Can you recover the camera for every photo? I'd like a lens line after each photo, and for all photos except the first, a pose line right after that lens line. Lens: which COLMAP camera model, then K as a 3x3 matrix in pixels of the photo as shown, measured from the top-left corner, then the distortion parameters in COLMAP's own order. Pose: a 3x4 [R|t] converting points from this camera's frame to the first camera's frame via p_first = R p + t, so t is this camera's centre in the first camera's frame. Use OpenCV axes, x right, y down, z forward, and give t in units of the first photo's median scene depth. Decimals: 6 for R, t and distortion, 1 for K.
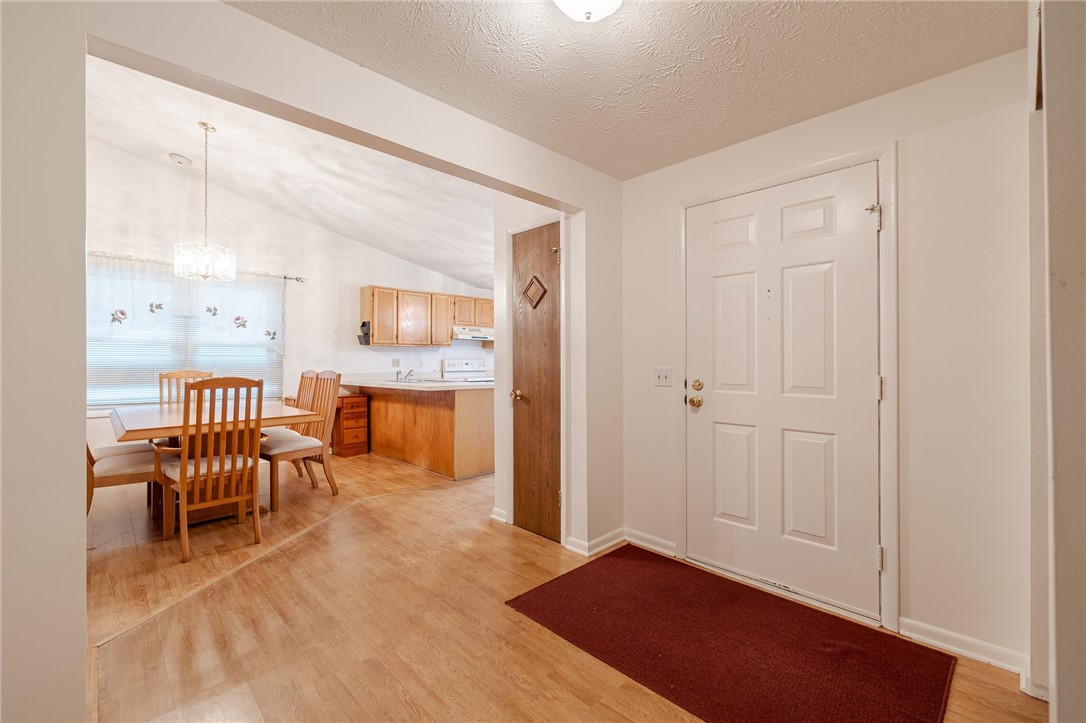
lens RADIAL K [[456.2, 0, 538.6], [0, 456.2, 356.4], [0, 0, 1]] dist [-0.001561, -0.000253]
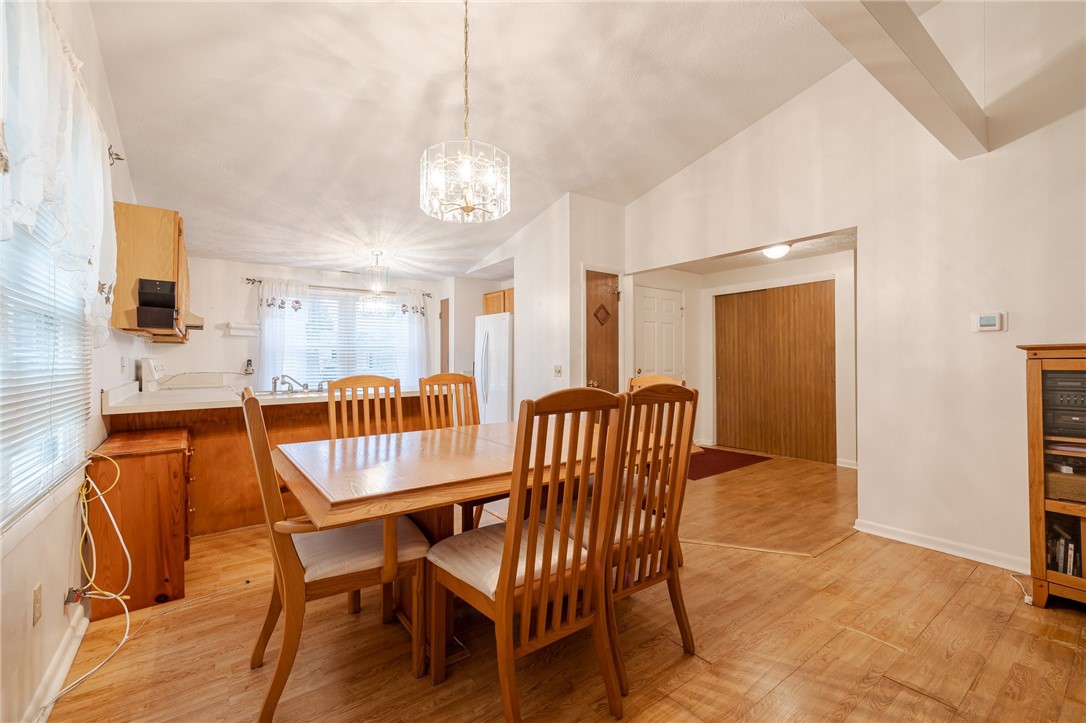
lens RADIAL K [[456.2, 0, 538.6], [0, 456.2, 356.4], [0, 0, 1]] dist [-0.001561, -0.000253]
pose [[0.131874, 0.008573, 0.991229, -1.017287], [-0.005740, 0.999952, -0.007884, 0.007784], [-0.991250, -0.004650, 0.131917, 0.667789]]
